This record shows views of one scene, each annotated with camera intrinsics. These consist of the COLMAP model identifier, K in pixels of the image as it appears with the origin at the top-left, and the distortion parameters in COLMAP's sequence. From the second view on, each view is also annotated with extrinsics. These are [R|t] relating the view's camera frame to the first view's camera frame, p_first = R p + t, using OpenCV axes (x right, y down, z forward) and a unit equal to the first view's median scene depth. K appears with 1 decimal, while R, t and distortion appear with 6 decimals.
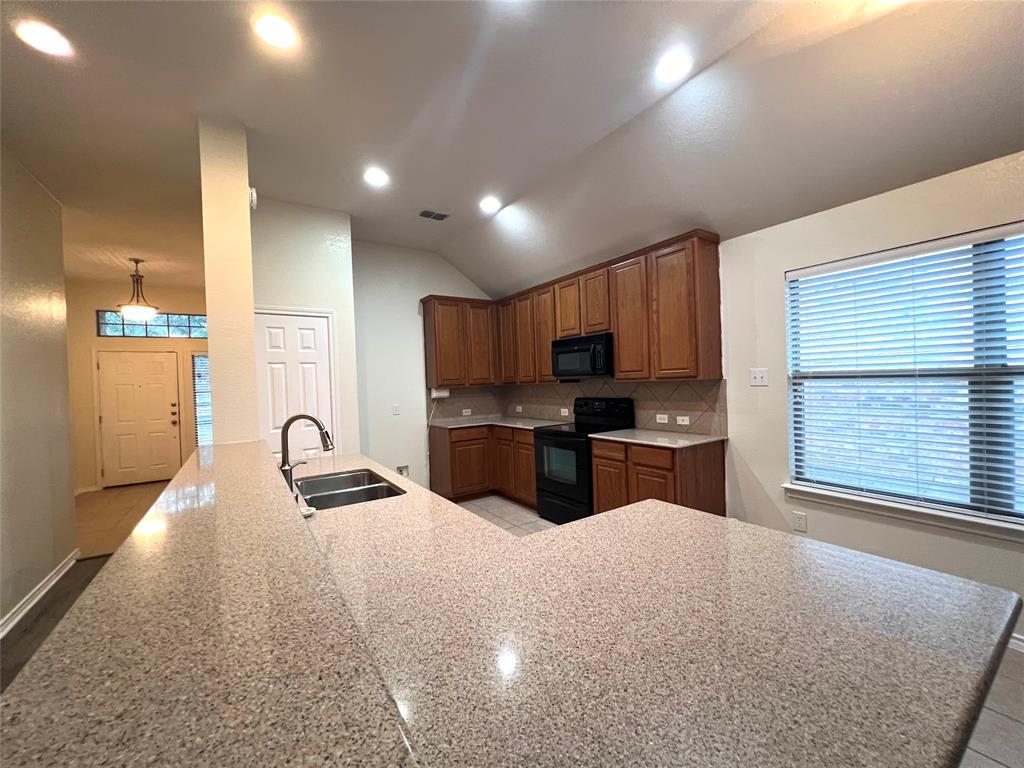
lens RADIAL K [[408.9, 0, 509.4], [0, 408.9, 387.7], [0, 0, 1]] dist [-0.001183, 0.000157]
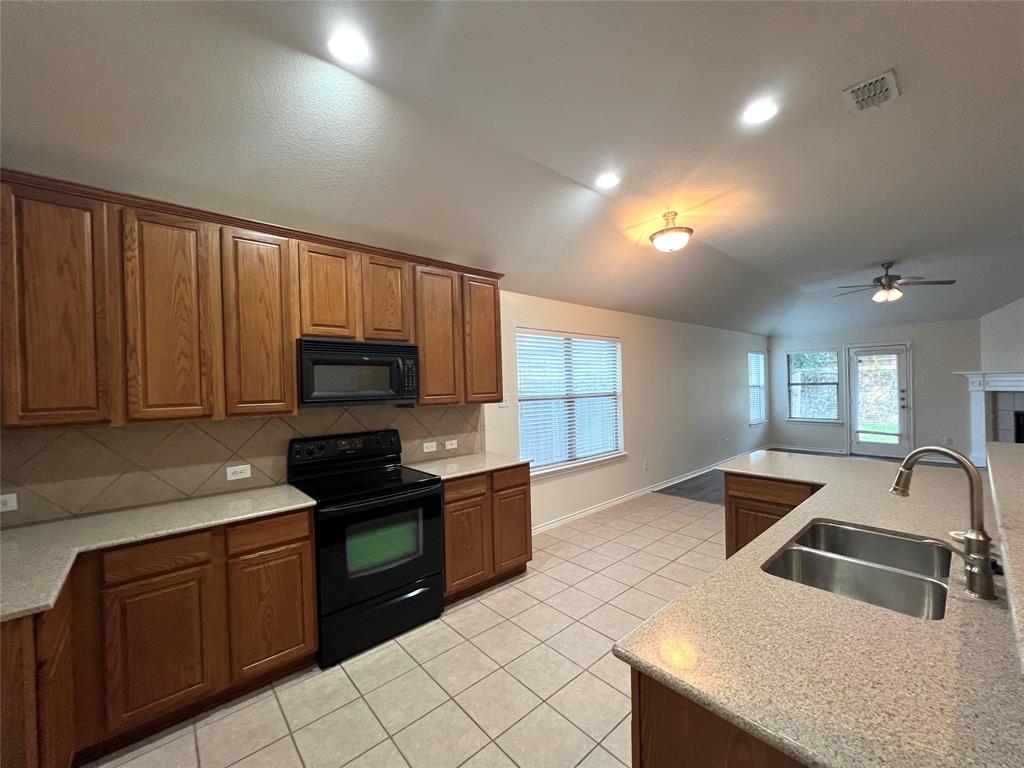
lens RADIAL K [[408.9, 0, 508.6], [0, 408.9, 385.3], [0, 0, 1]] dist [-0.001183, 0.000157]
pose [[-0.139310, 0.041370, 0.989384, -0.477365], [0.044597, 0.998375, -0.035466, -0.019037], [-0.989244, 0.039183, -0.140928, 0.798362]]
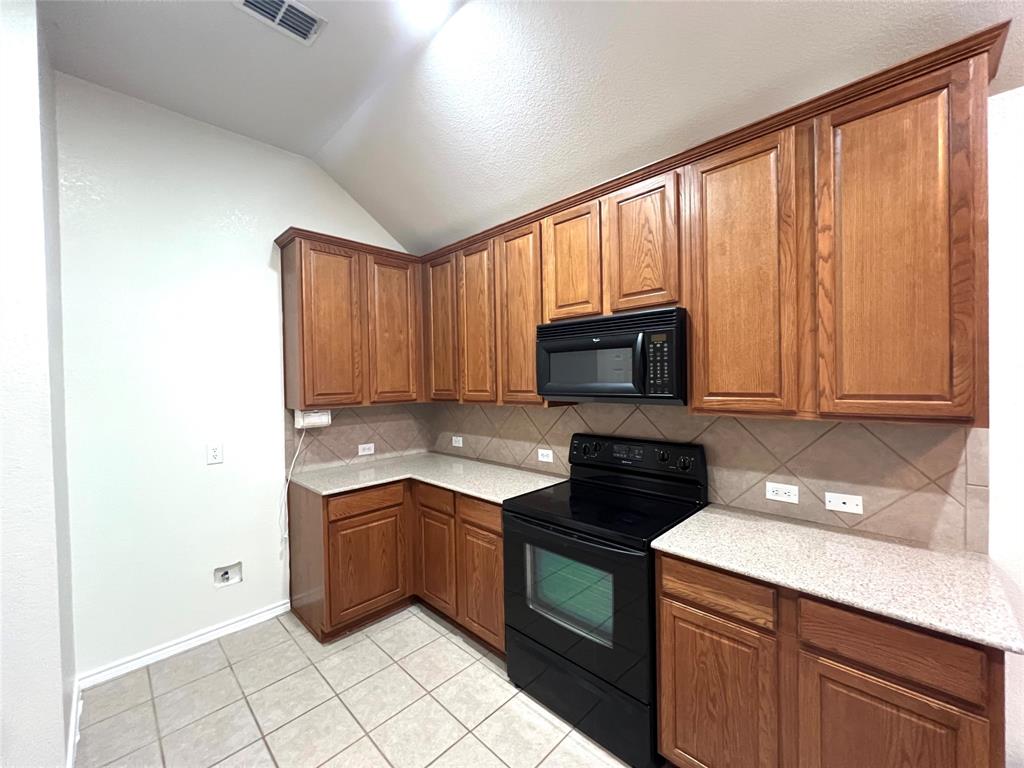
lens RADIAL K [[408.9, 0, 512.0], [0, 408.9, 384.7], [0, 0, 1]] dist [-0.001183, 0.000157]
pose [[0.977485, 0.016541, 0.210355, -0.033496], [-0.015123, 0.999851, -0.008348, -0.035515], [-0.210462, 0.004979, 0.977589, 0.501477]]
